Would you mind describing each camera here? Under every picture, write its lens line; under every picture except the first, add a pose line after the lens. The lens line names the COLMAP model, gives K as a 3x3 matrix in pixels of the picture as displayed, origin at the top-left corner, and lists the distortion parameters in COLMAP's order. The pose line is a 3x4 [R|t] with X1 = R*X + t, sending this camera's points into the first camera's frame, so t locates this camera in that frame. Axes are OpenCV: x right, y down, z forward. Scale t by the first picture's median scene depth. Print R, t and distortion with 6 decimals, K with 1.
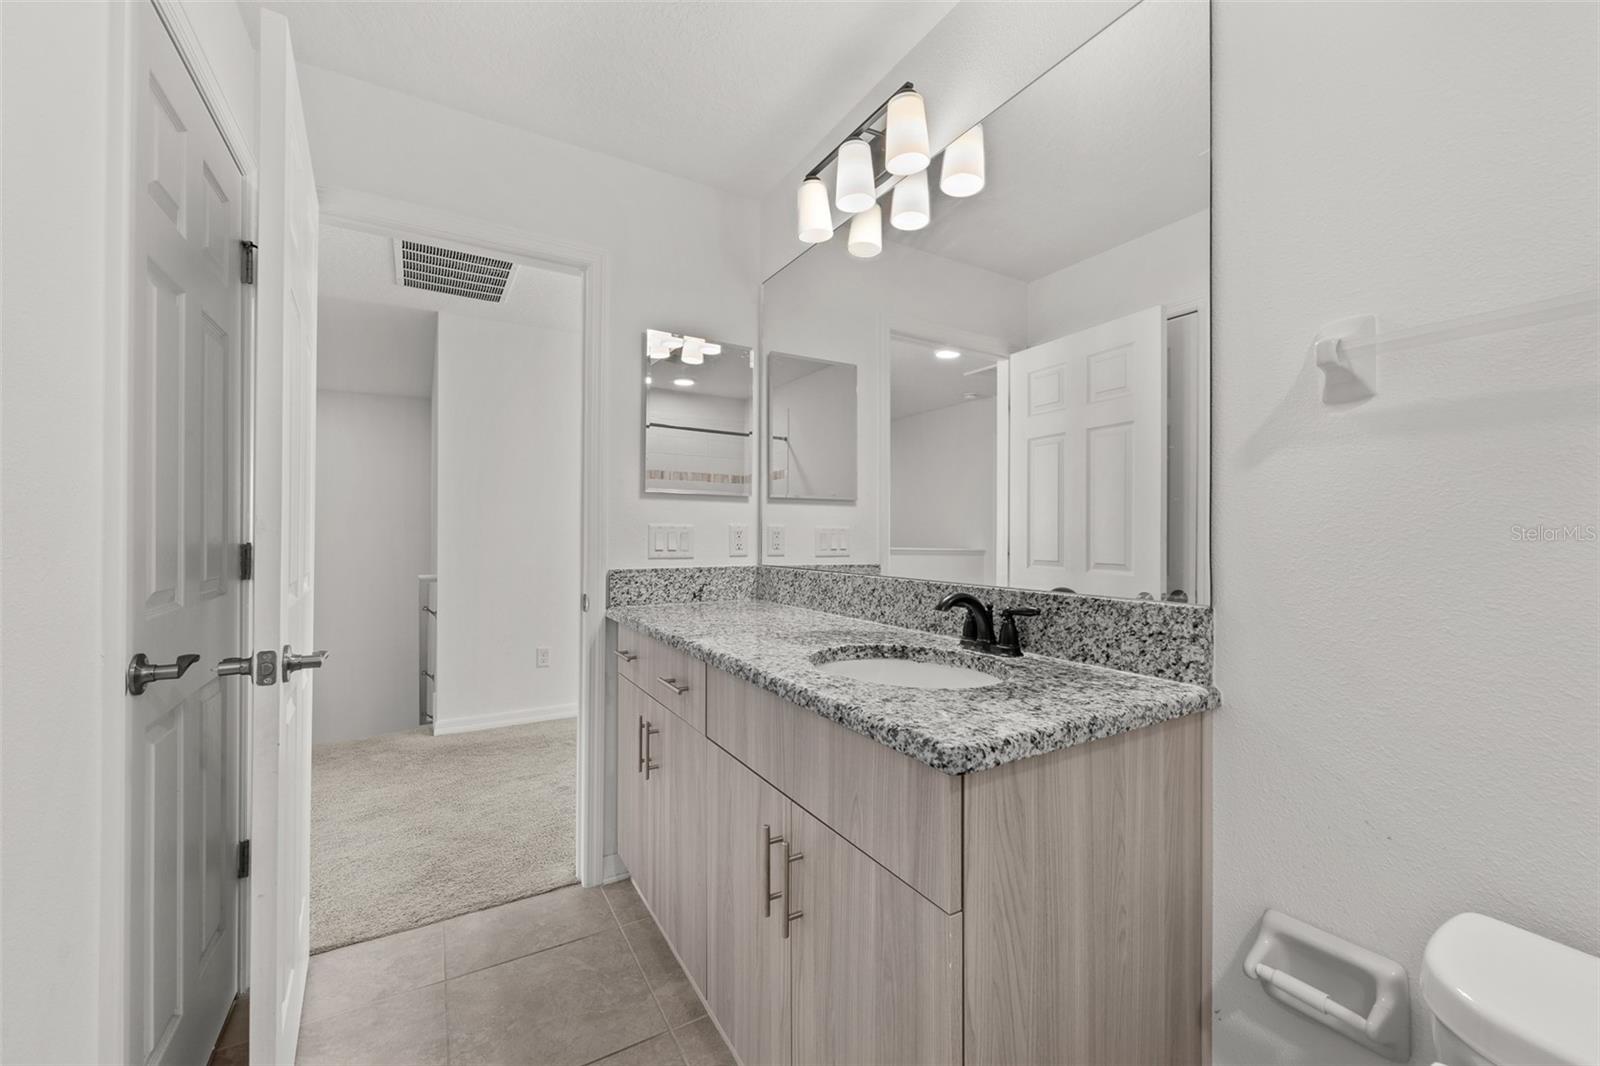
lens RADIAL K [[636.4, 0, 806.7], [0, 636.4, 531.3], [0, 0, 1]] dist [-0.003051, 0.001716]
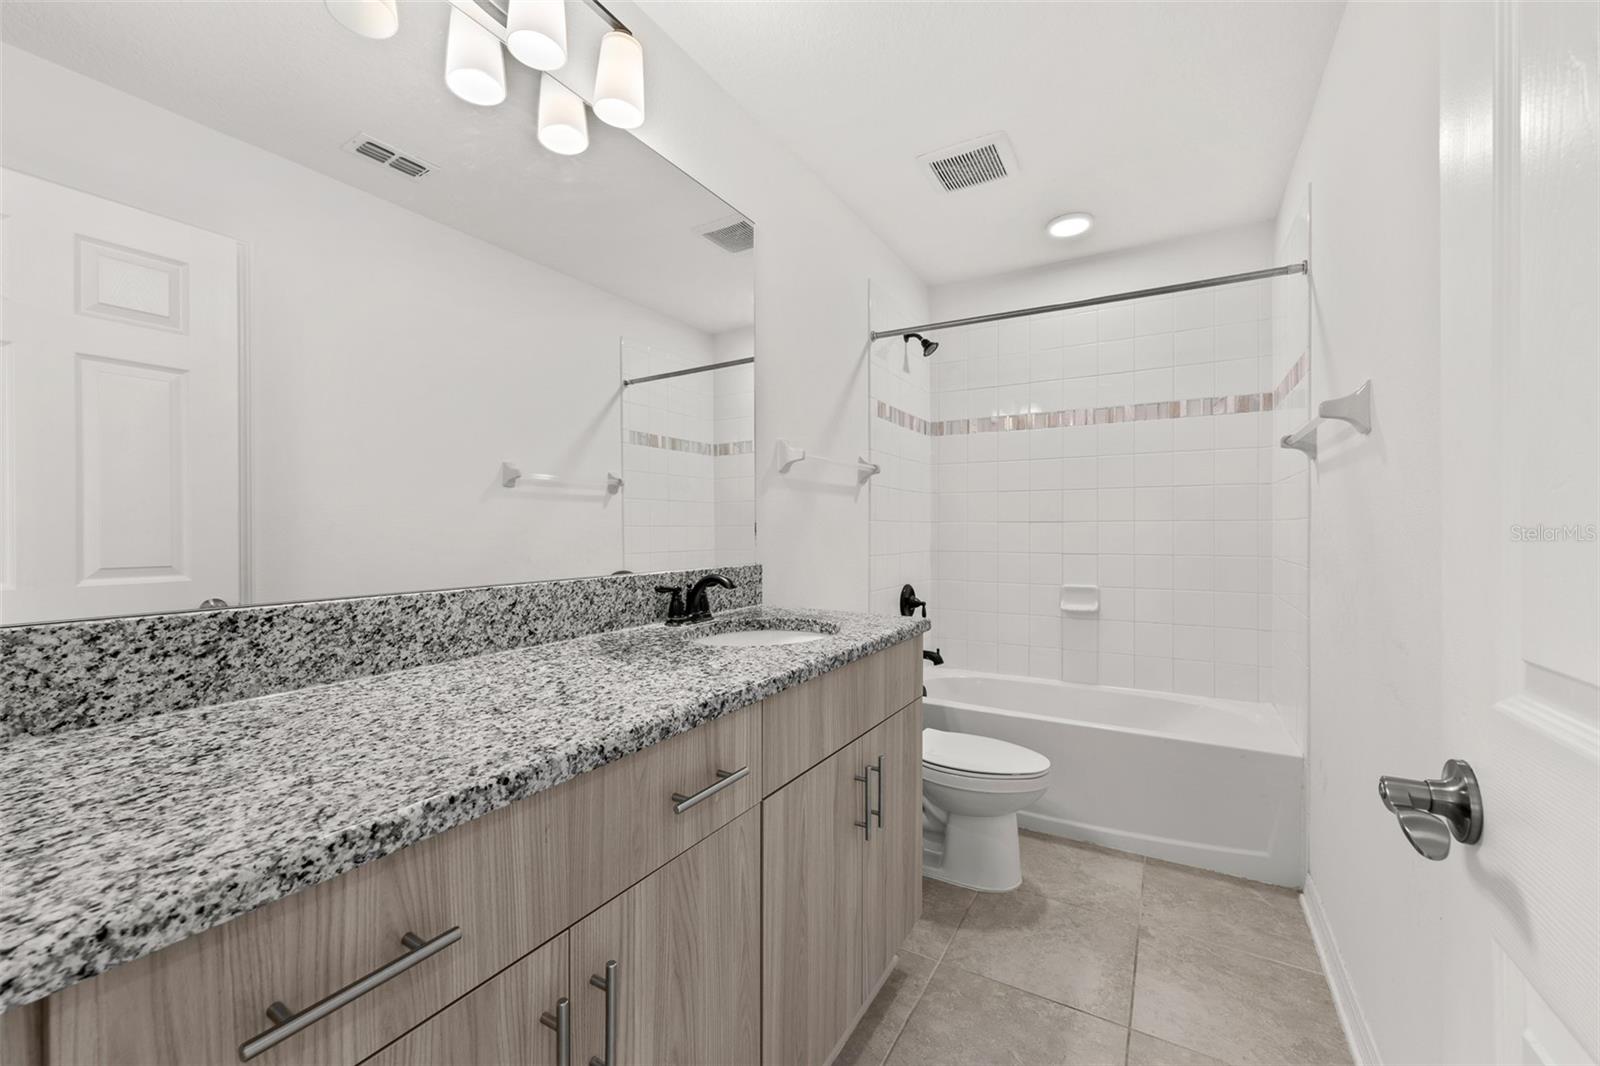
lens RADIAL K [[636.4, 0, 798.6], [0, 636.4, 531.0], [0, 0, 1]] dist [-0.003051, 0.001716]
pose [[-0.485085, -0.009167, 0.874419, -0.722826], [-0.010922, 0.999931, 0.004424, 0.004717], [-0.874399, -0.007404, -0.485151, 1.161501]]
